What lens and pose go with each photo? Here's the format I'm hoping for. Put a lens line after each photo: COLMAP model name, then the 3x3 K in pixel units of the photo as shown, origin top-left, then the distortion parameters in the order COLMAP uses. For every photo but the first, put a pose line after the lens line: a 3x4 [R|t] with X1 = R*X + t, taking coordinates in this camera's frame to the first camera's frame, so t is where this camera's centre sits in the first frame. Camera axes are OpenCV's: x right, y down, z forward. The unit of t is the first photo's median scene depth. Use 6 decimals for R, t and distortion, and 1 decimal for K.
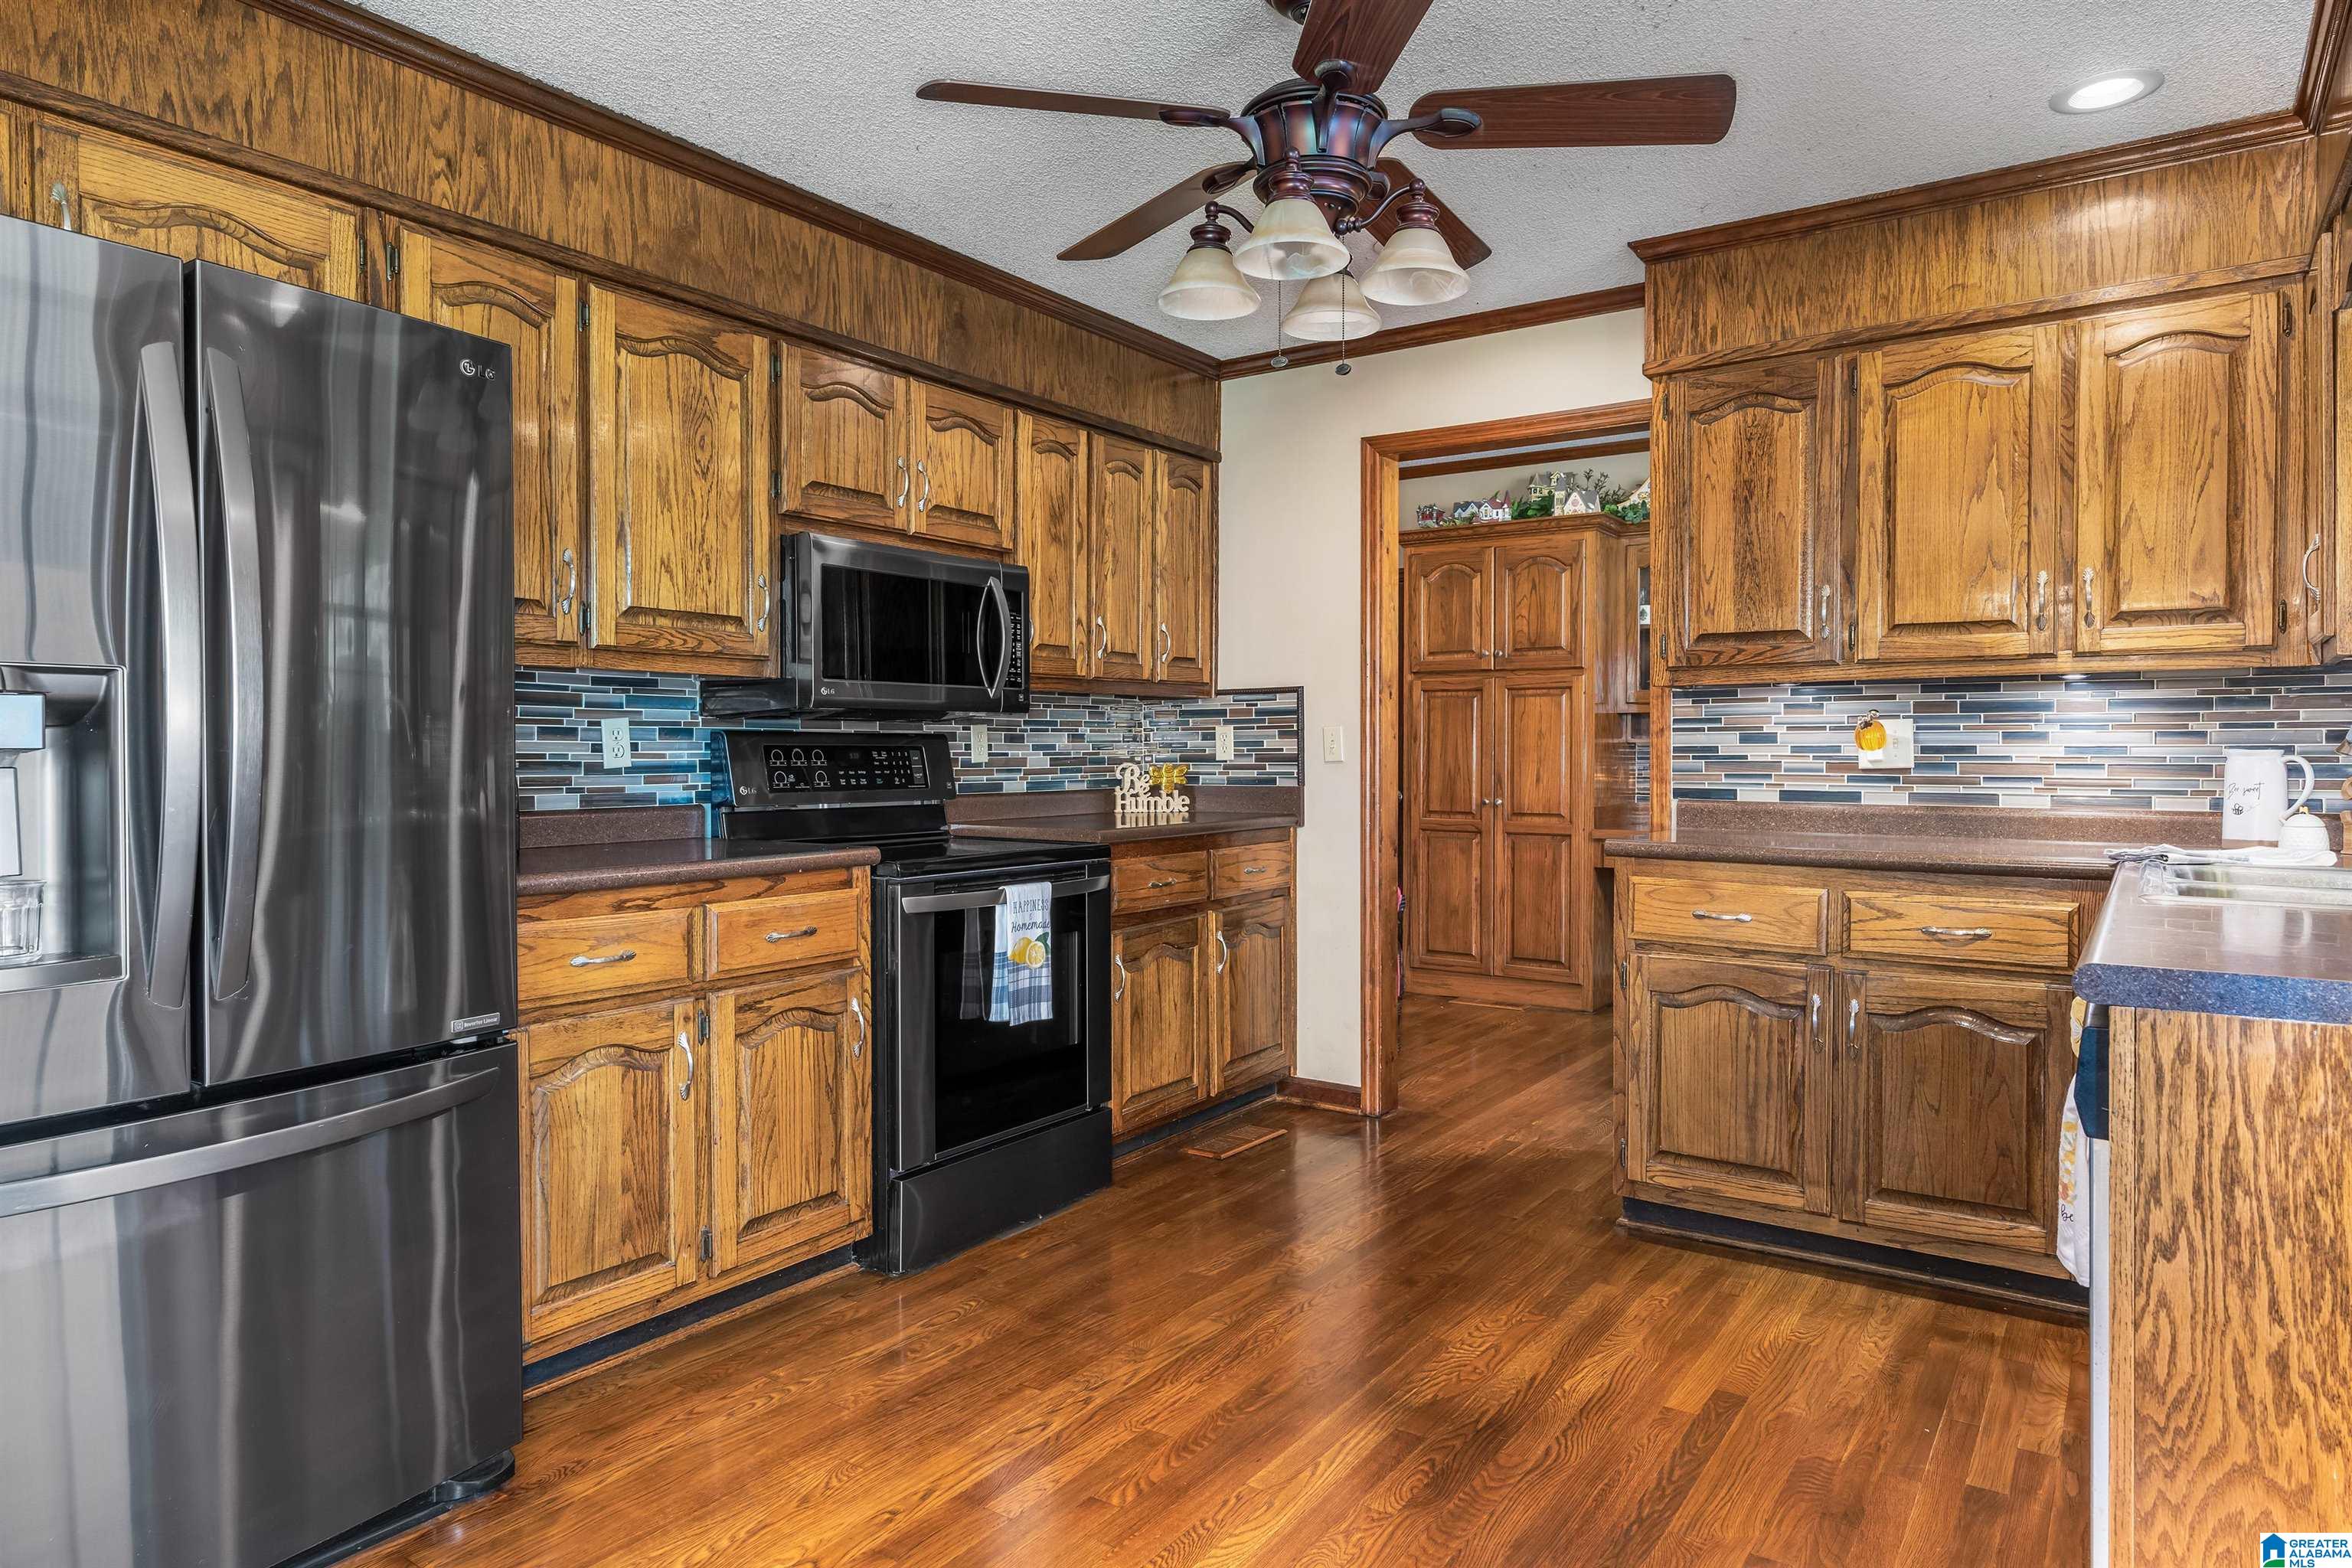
lens RADIAL K [[1403.6, 0, 1170.0], [0, 1403.6, 761.7], [0, 0, 1]] dist [-0.001167, 0.000868]
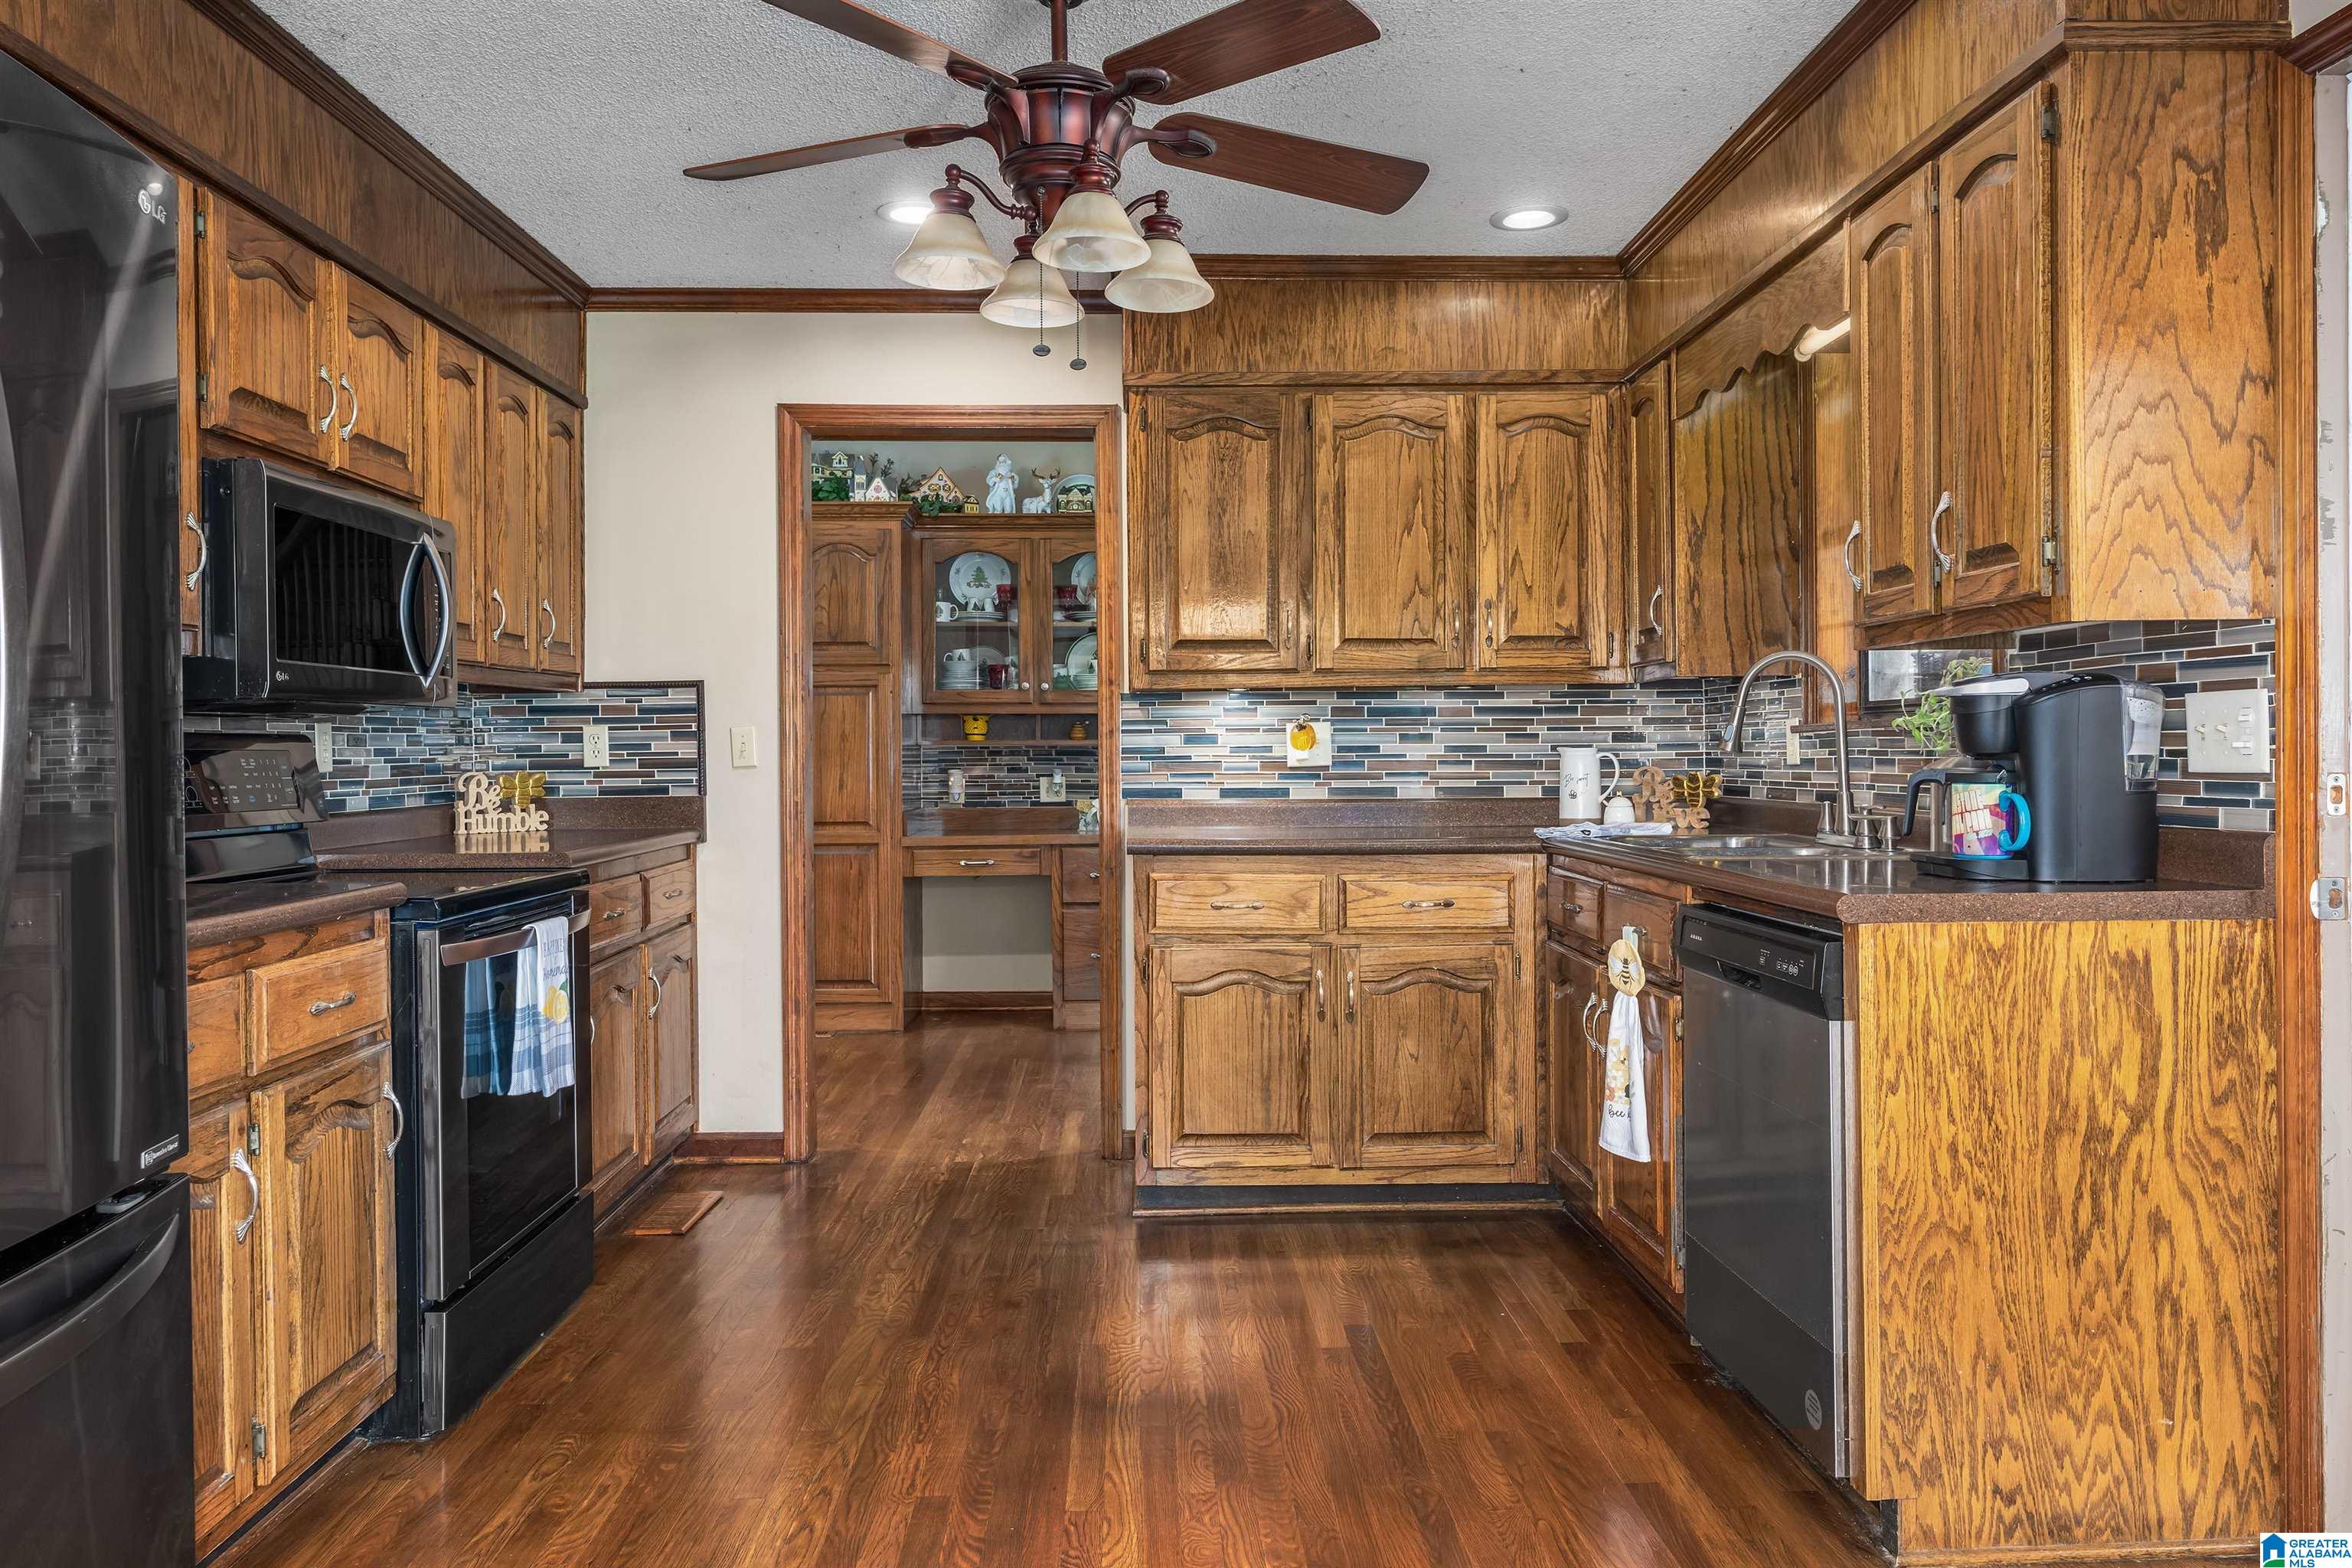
lens RADIAL K [[1606.9, 0, 1176.2], [0, 1606.9, 756.3], [0, 0, 1]] dist [-0.001582, 0.000119]
pose [[0.801697, -0.007009, 0.597690, -0.365226], [0.011699, 0.999924, -0.003966, 0.000663], [-0.597617, 0.010172, 0.801717, 0.043068]]
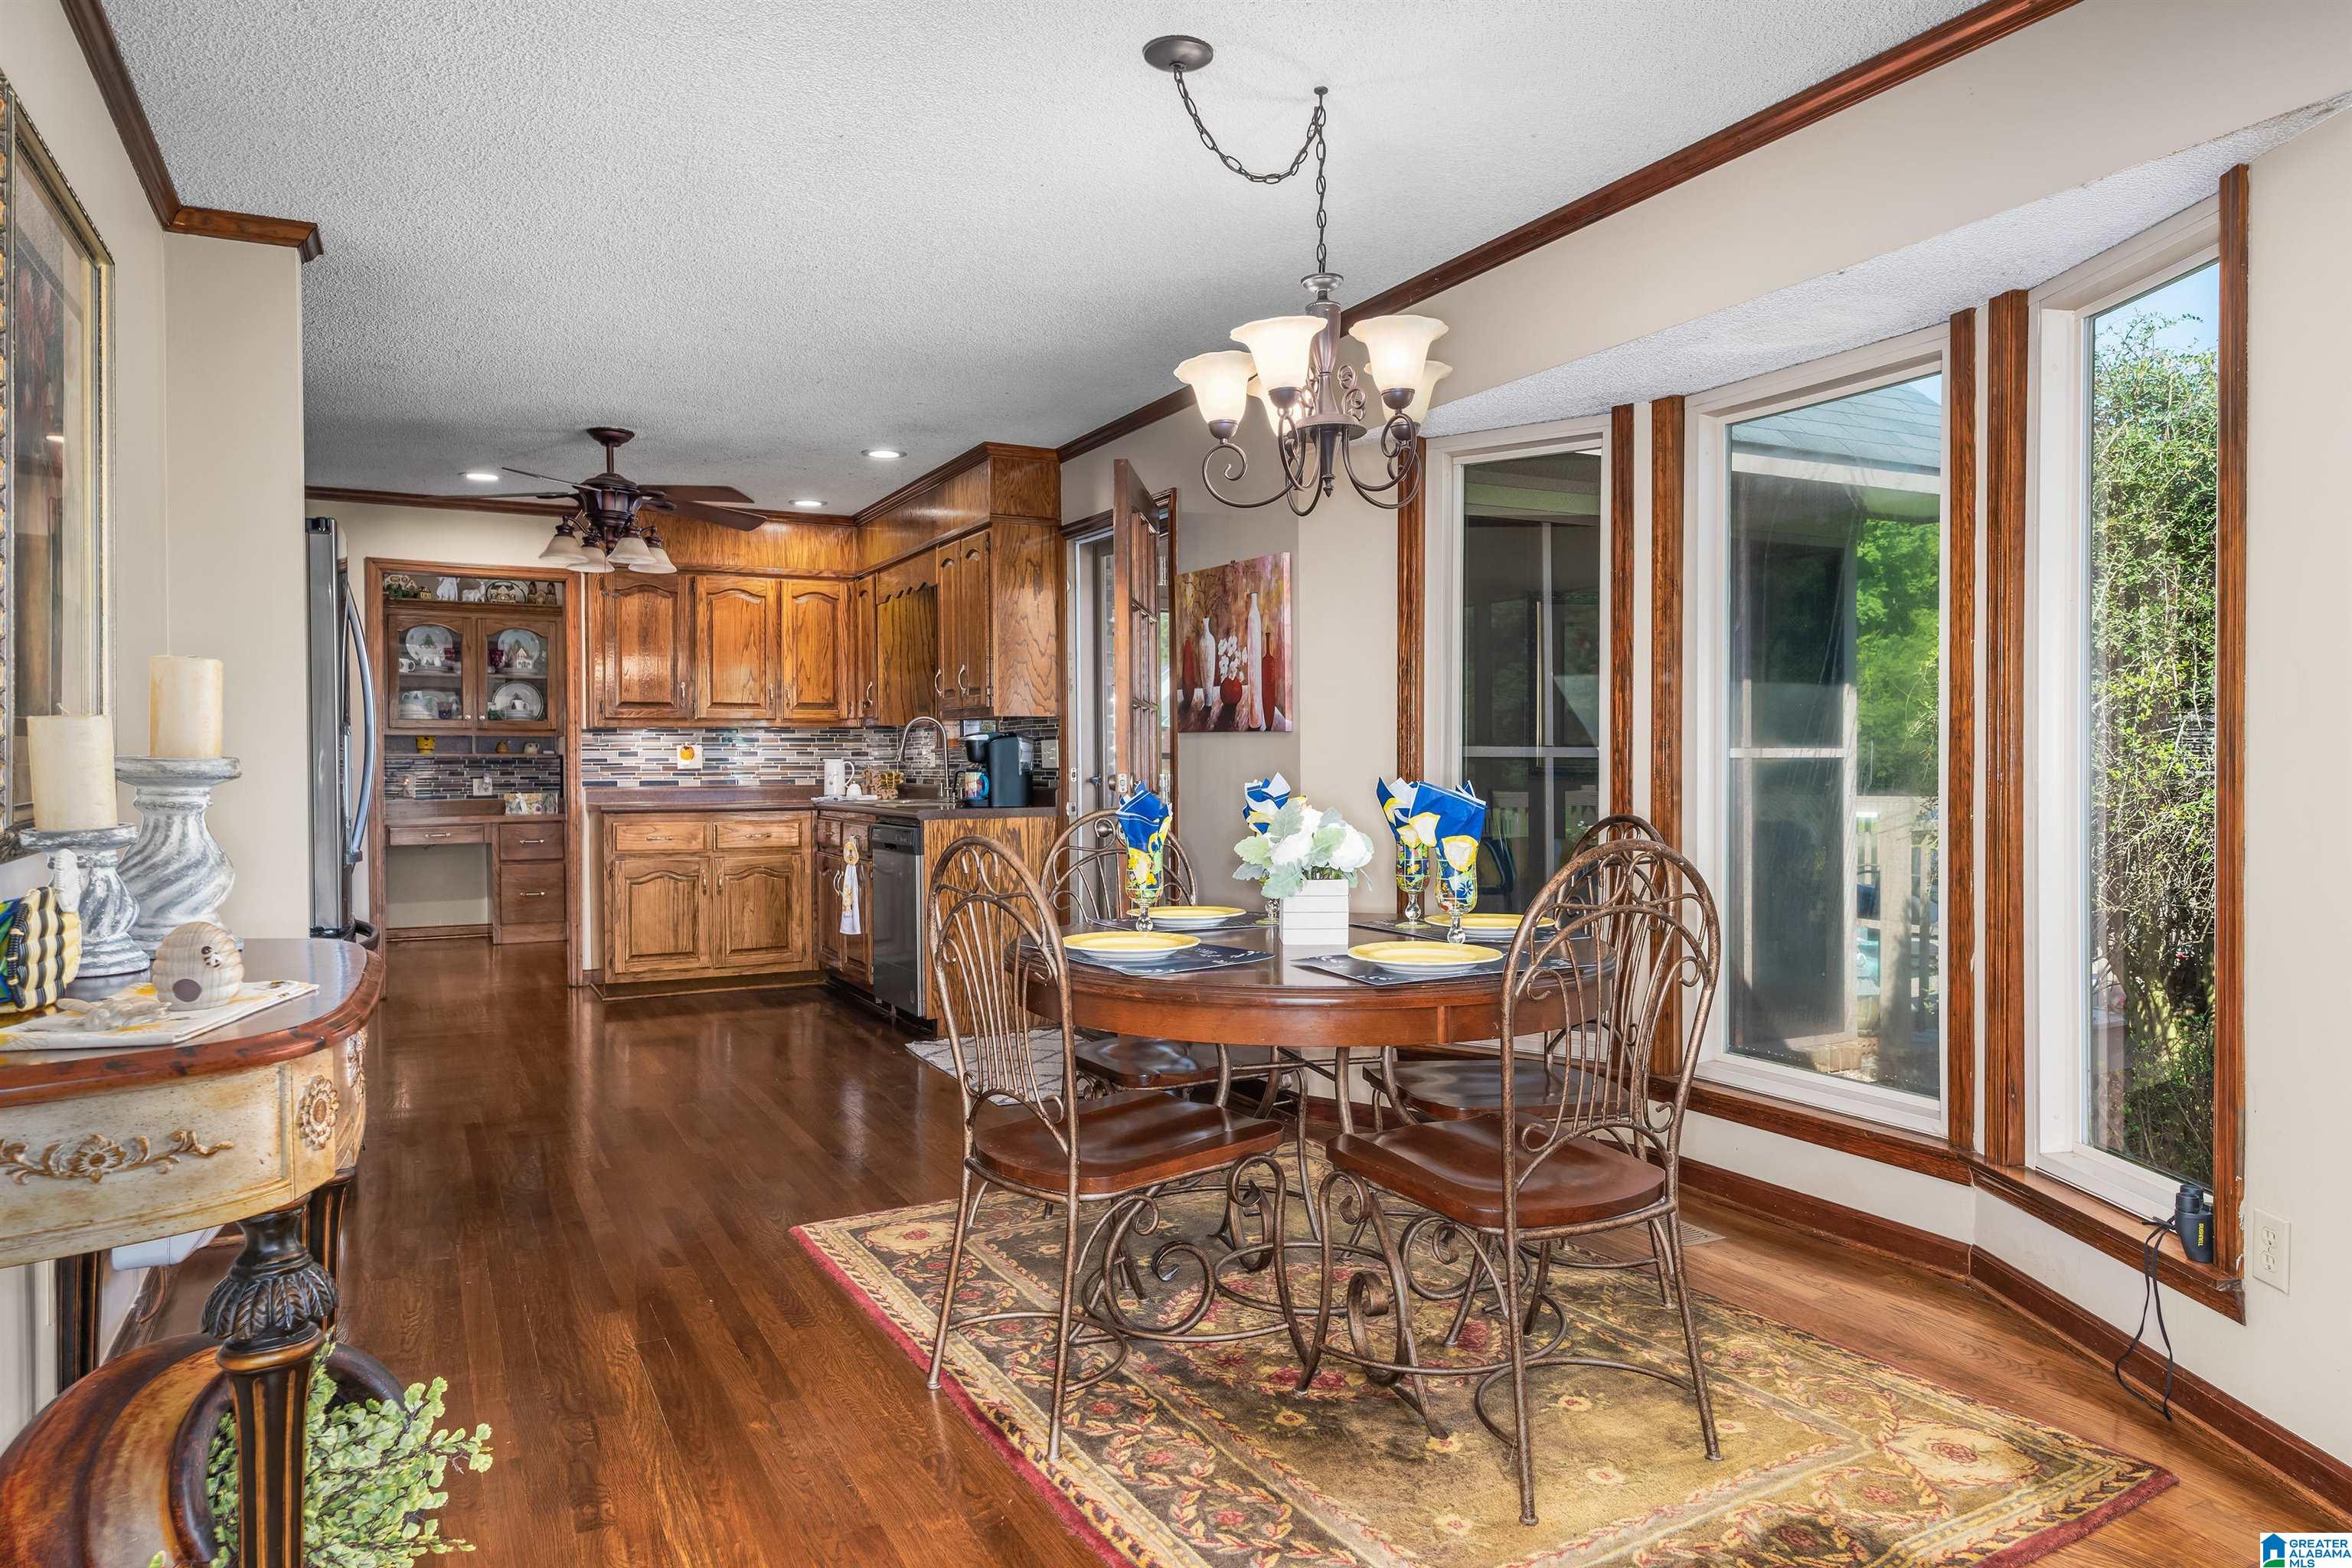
lens RADIAL K [[1489.7, 0, 1178.2], [0, 1489.7, 772.4], [0, 0, 1]] dist [0.007779, 0.001494]
pose [[0.454151, -0.010358, 0.890864, -1.221196], [0.013238, 0.999900, 0.004878, 0.009566], [-0.890826, 0.009578, 0.454243, -0.700099]]
